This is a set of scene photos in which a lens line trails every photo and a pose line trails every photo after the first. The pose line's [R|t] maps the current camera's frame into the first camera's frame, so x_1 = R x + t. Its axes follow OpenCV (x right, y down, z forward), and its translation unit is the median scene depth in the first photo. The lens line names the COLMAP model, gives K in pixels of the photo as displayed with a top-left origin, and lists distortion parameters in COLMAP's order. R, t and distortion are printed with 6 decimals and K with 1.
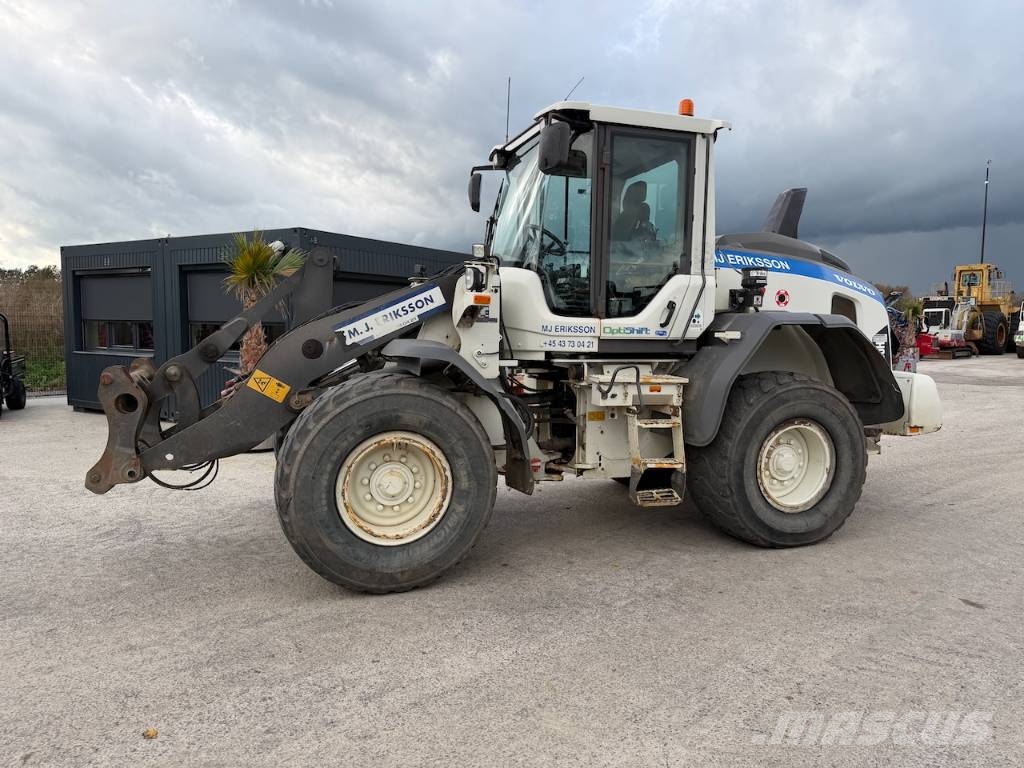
lens RADIAL K [[715.9, 0, 517.7], [0, 715.9, 380.4], [0, 0, 1]] dist [0.123711, -0.206895]
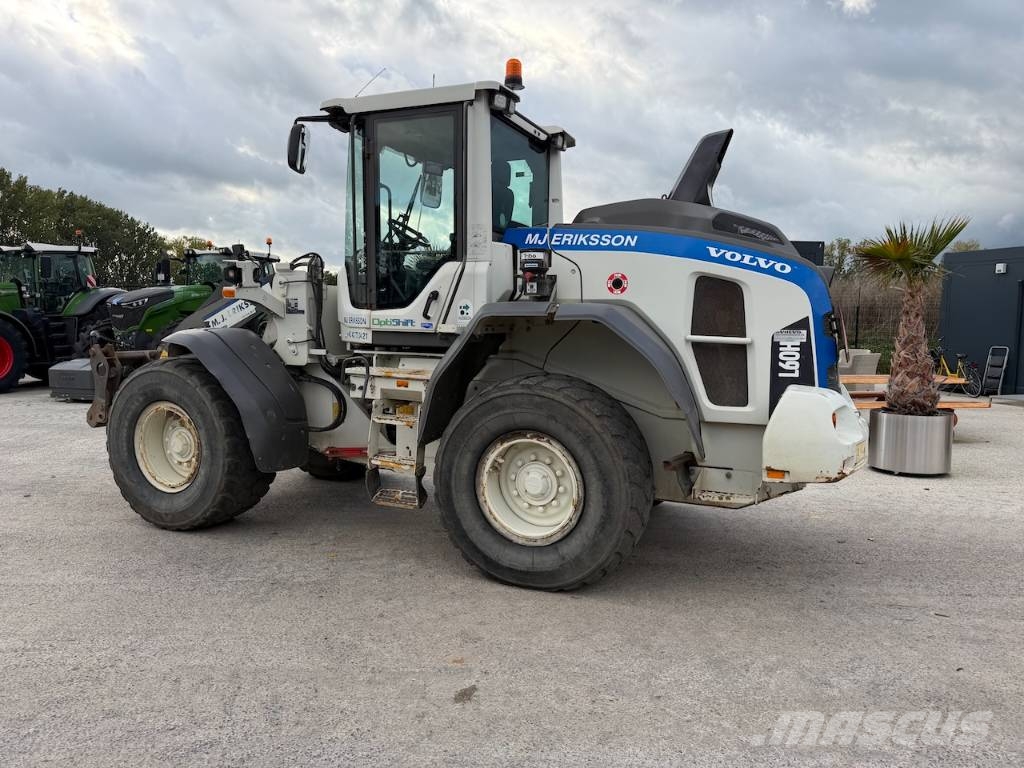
lens RADIAL K [[711.5, 0, 512.0], [0, 711.5, 384.0], [0, 0, 1]] dist [0.121899, -0.203989]
pose [[0.732564, 0.056964, -0.678310, 0.926571], [-0.055756, 0.998165, 0.023609, -0.018217], [0.678410, 0.020525, 0.734396, 0.402932]]
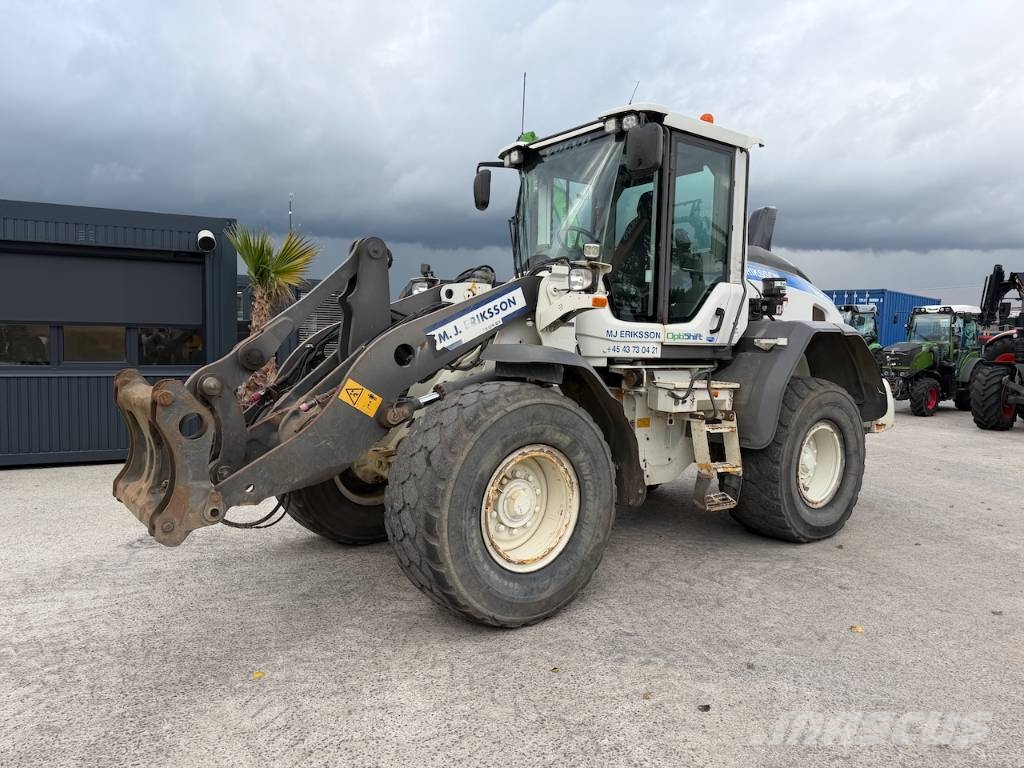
lens RADIAL K [[711.5, 0, 512.0], [0, 711.5, 384.0], [0, 0, 1]] dist [0.121899, -0.203989]
pose [[0.951484, -0.013515, 0.307401, -0.385354], [0.016900, 0.999822, -0.008353, 0.001130], [-0.307233, 0.013143, 0.951543, 0.124601]]
